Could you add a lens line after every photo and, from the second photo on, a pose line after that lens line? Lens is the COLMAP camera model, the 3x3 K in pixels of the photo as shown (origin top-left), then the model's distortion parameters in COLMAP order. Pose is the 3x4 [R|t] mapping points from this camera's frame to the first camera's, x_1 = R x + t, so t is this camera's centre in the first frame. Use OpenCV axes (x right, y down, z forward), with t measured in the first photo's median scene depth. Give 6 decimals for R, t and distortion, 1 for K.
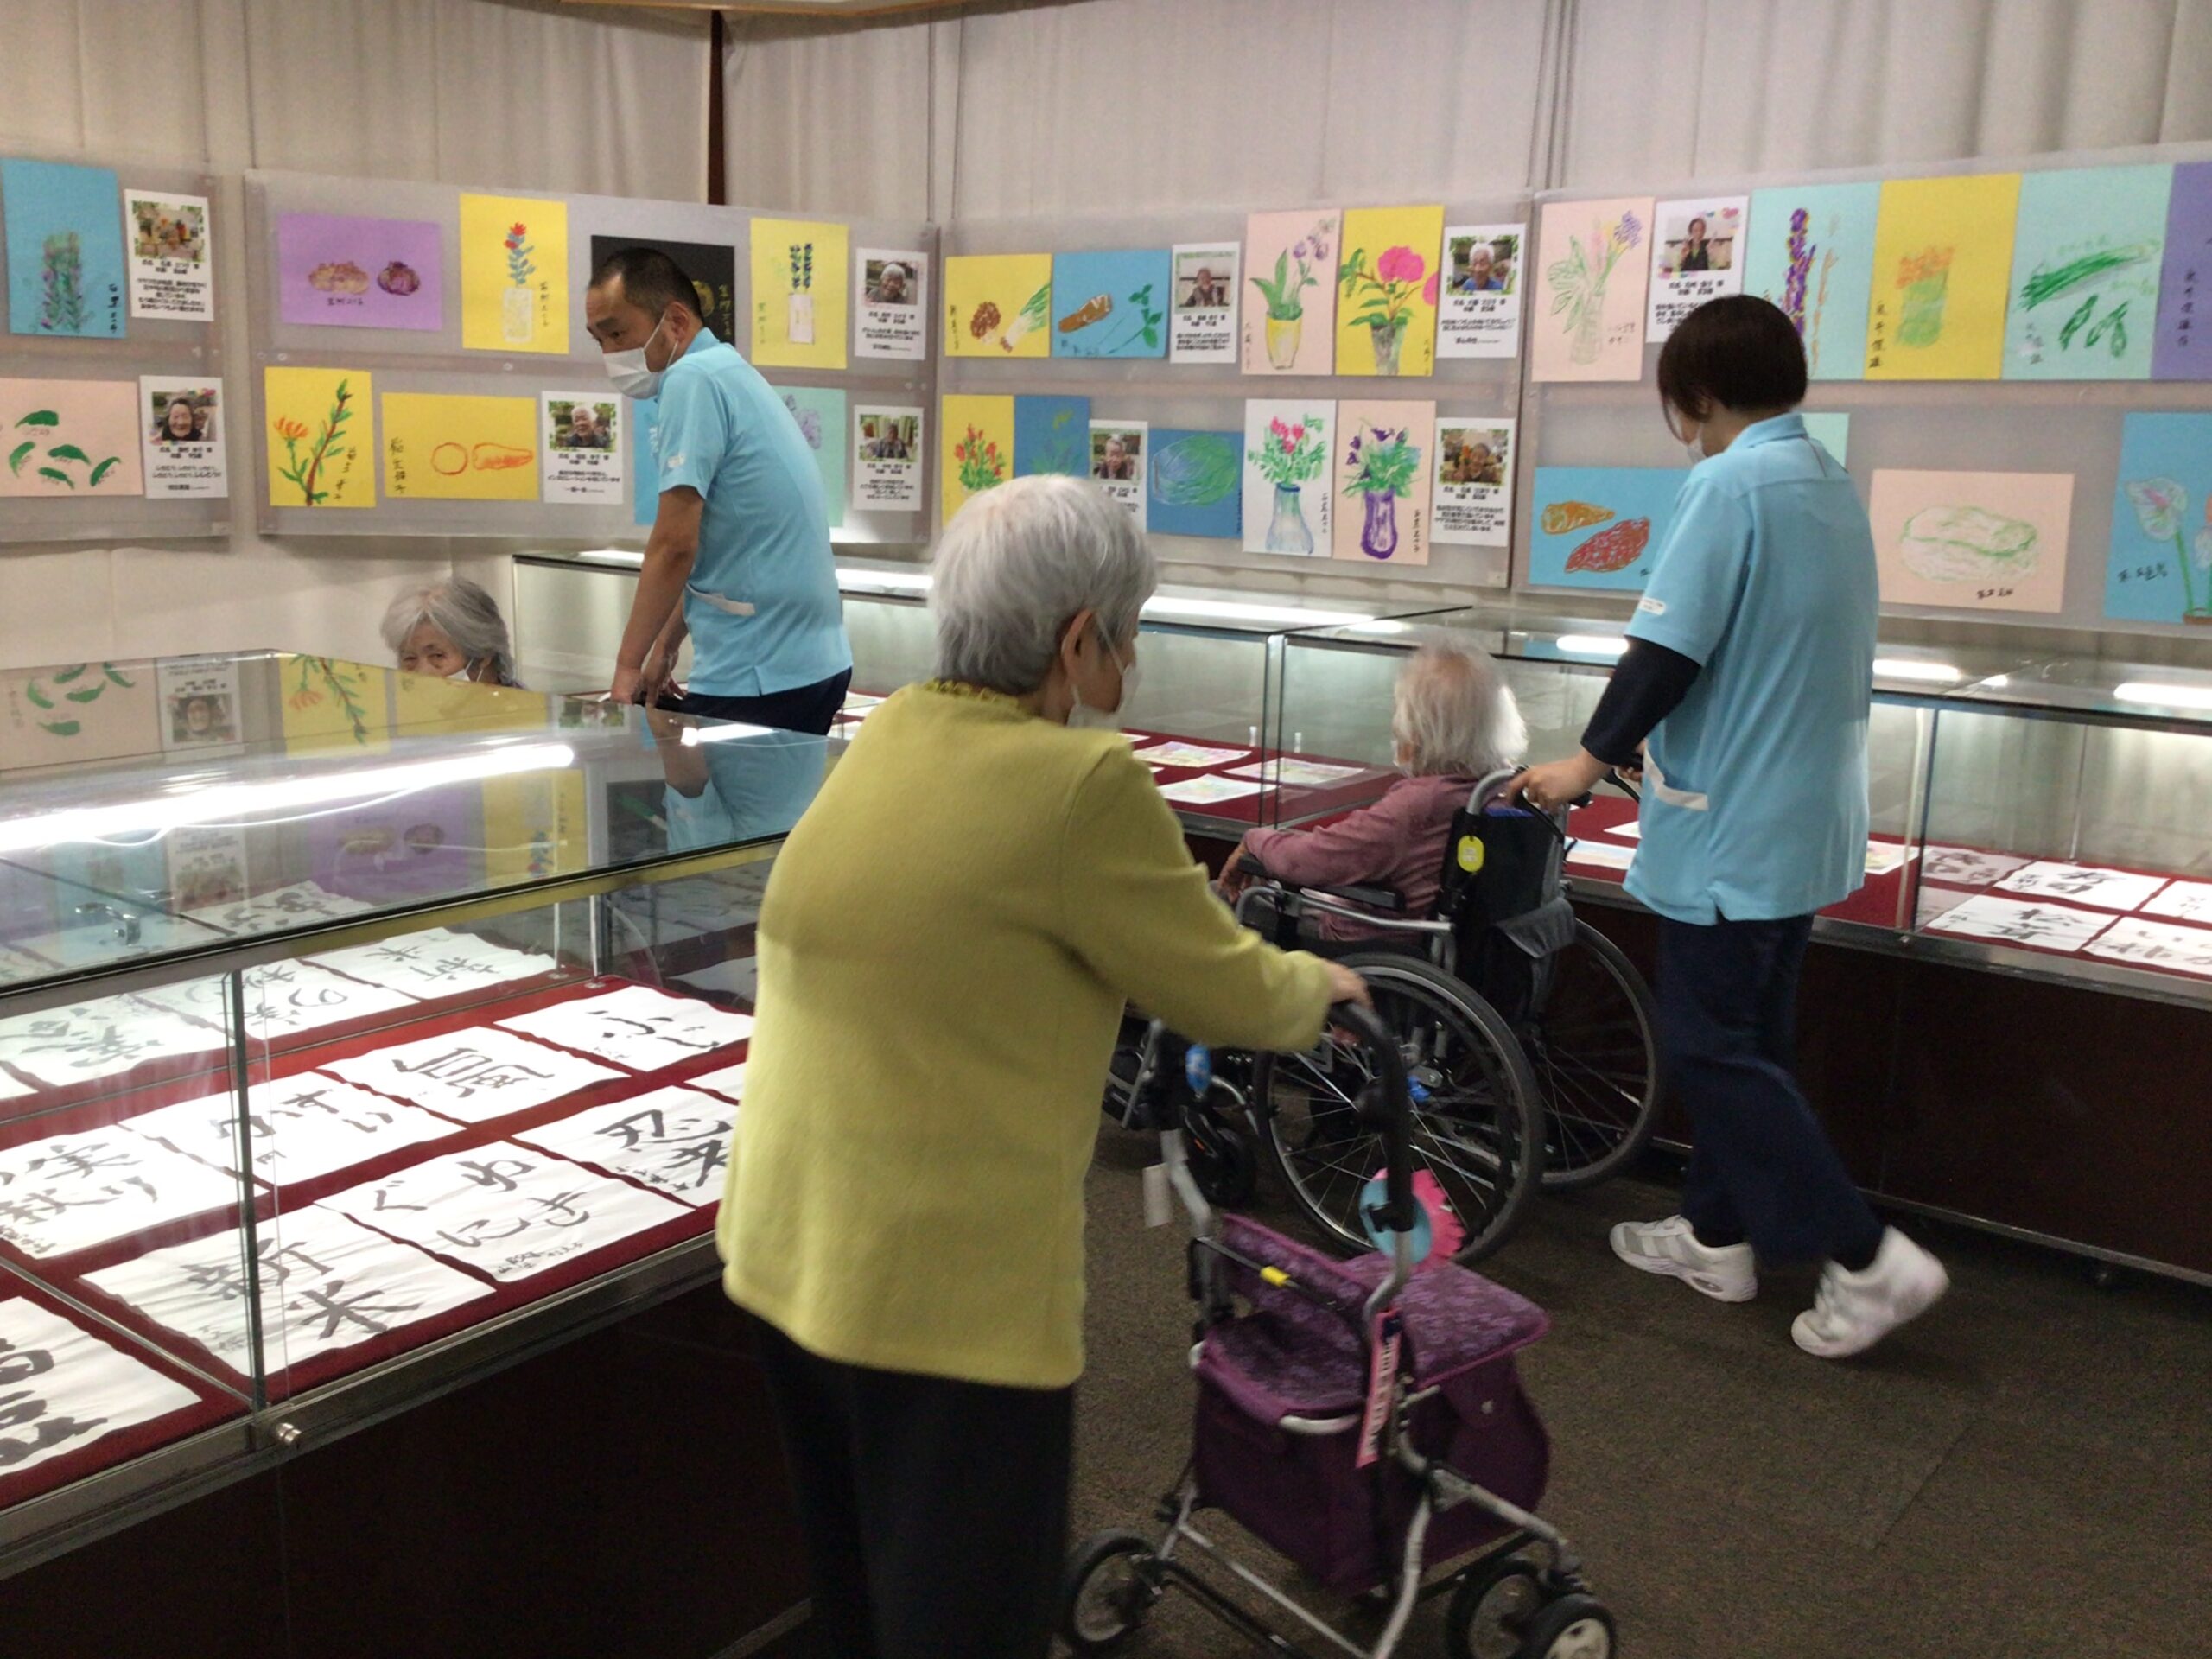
lens RADIAL K [[2053.8, 0, 1098.5], [0, 2053.8, 824.9], [0, 0, 1]] dist [0.010217, 0.000000]
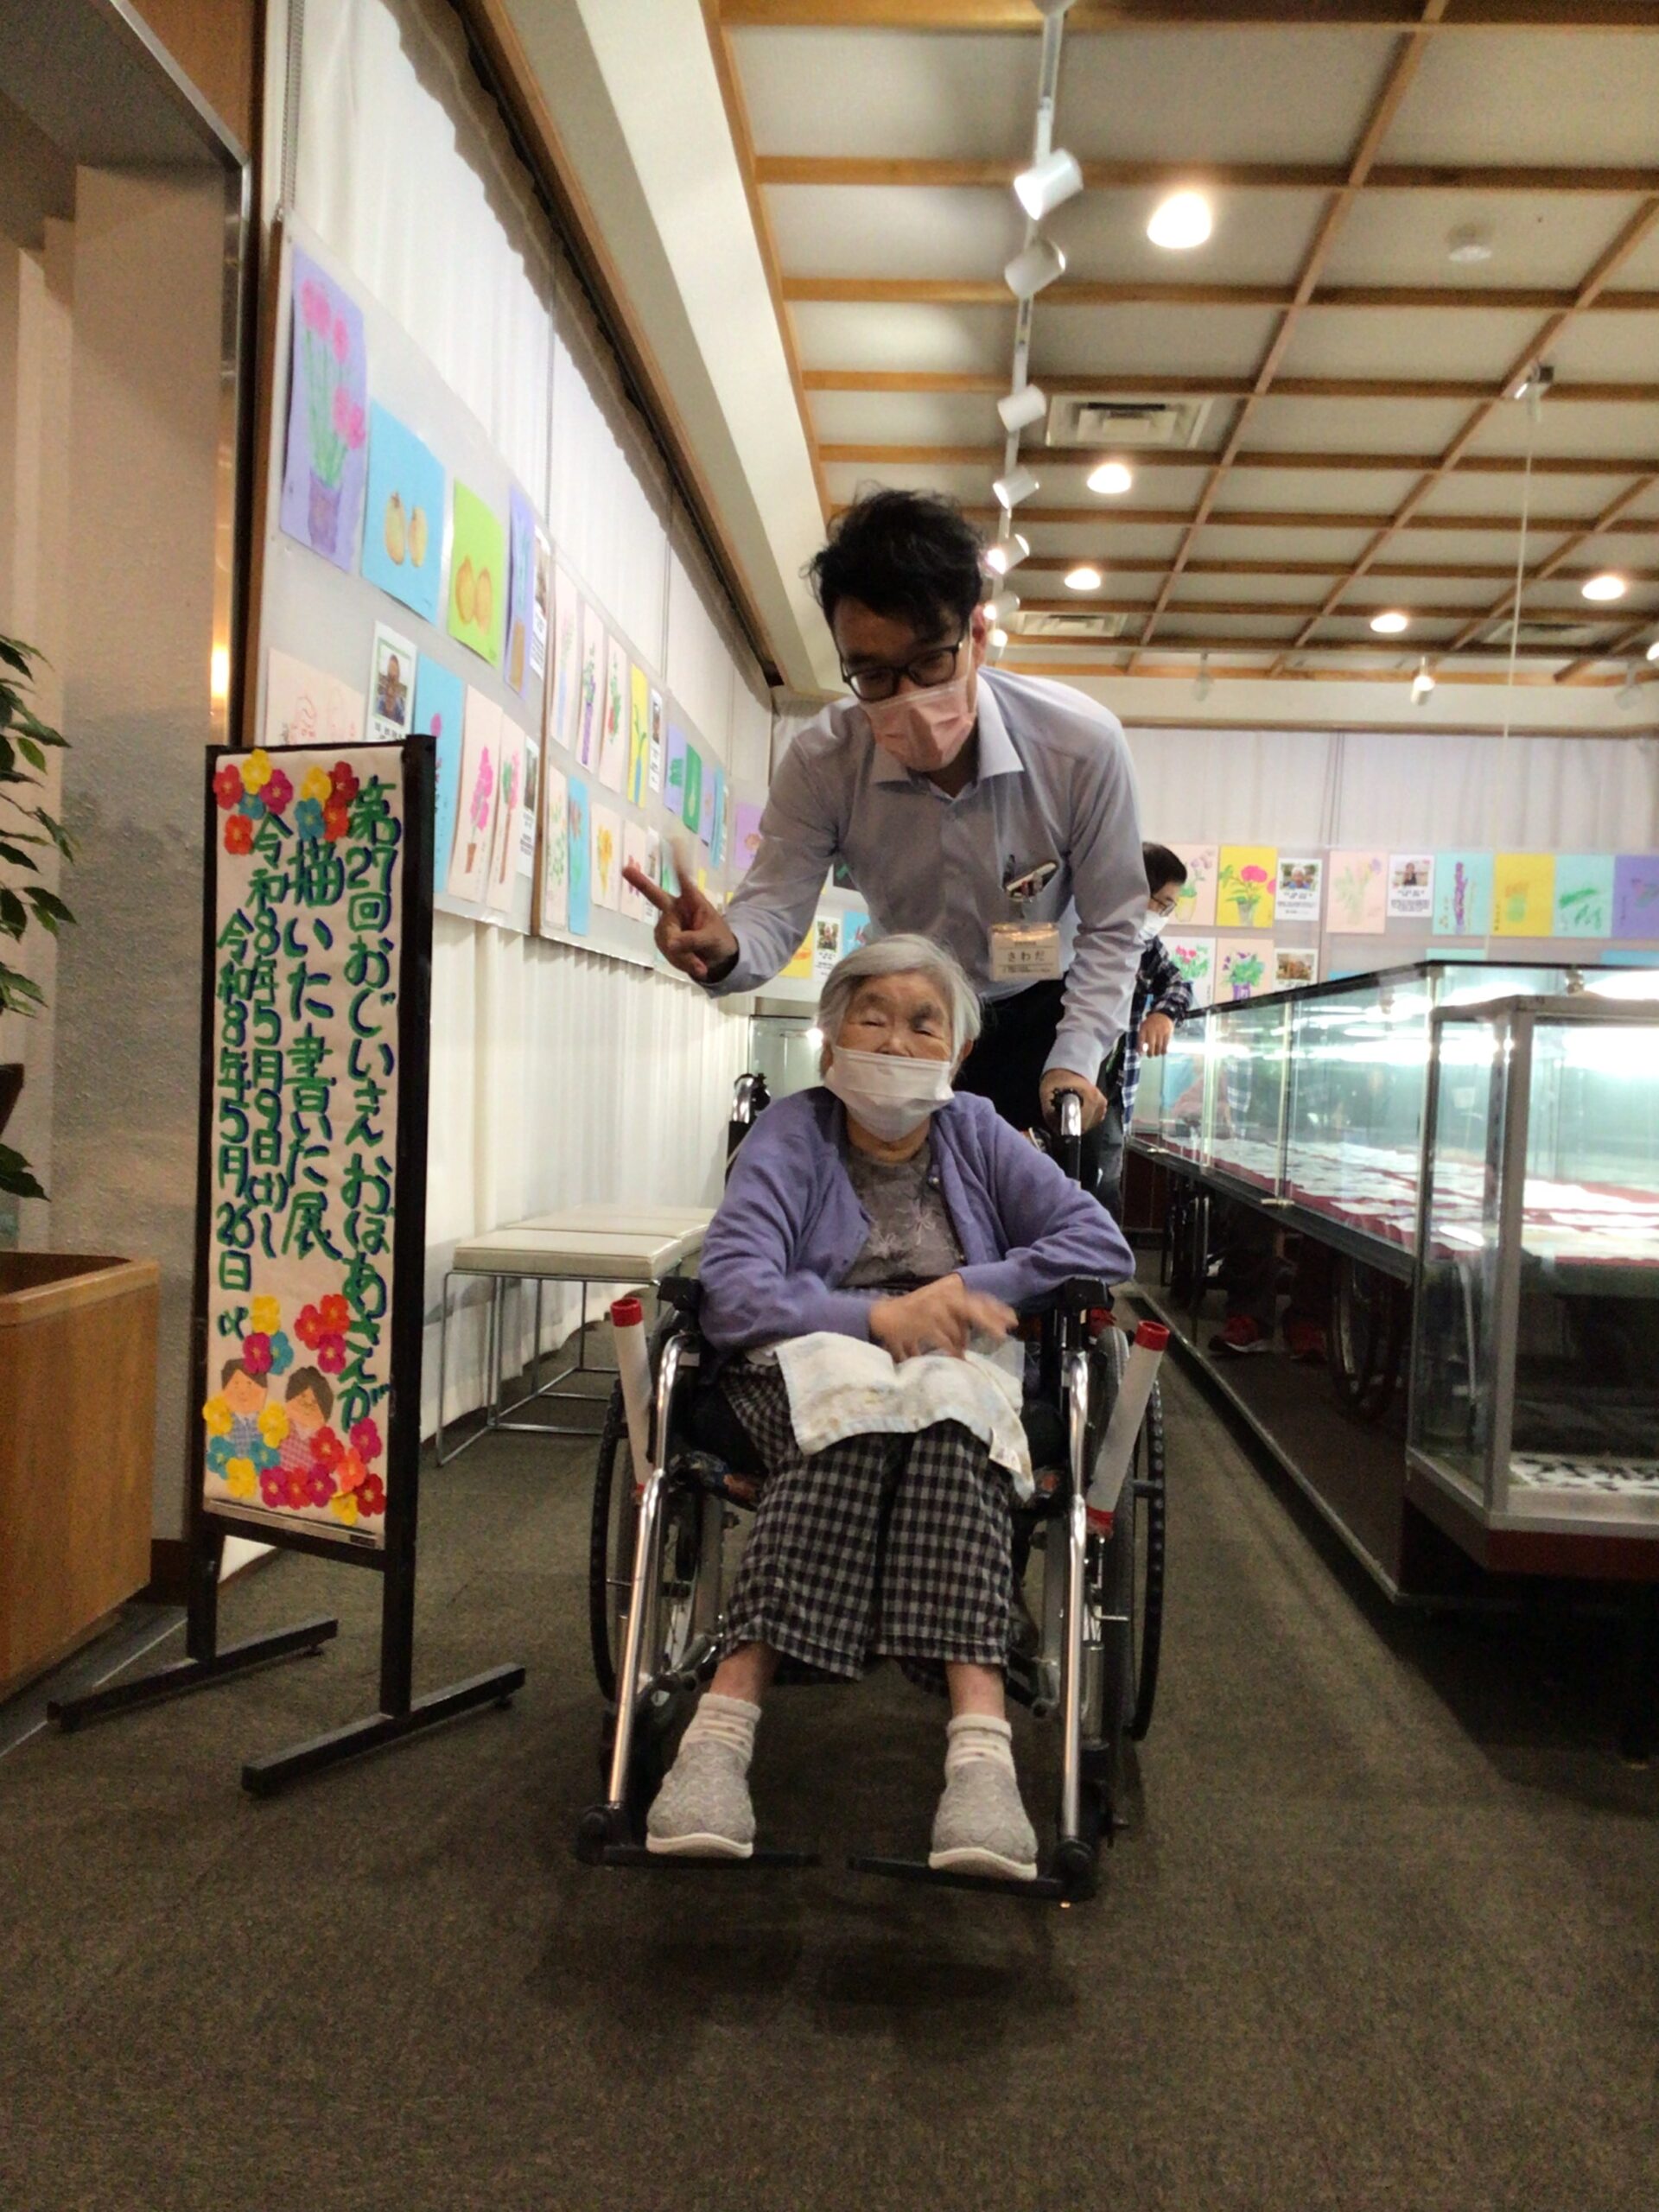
lens RADIAL K [[2053.8, 0, 832.3], [0, 2053.8, 1102.4], [0, 0, 1]] dist [0.010217, 0.000000]
pose [[0.816751, -0.001297, 0.576989, -1.266157], [0.093169, 0.987171, -0.129665, 0.164286], [-0.569419, 0.159662, 0.806393, -0.346080]]
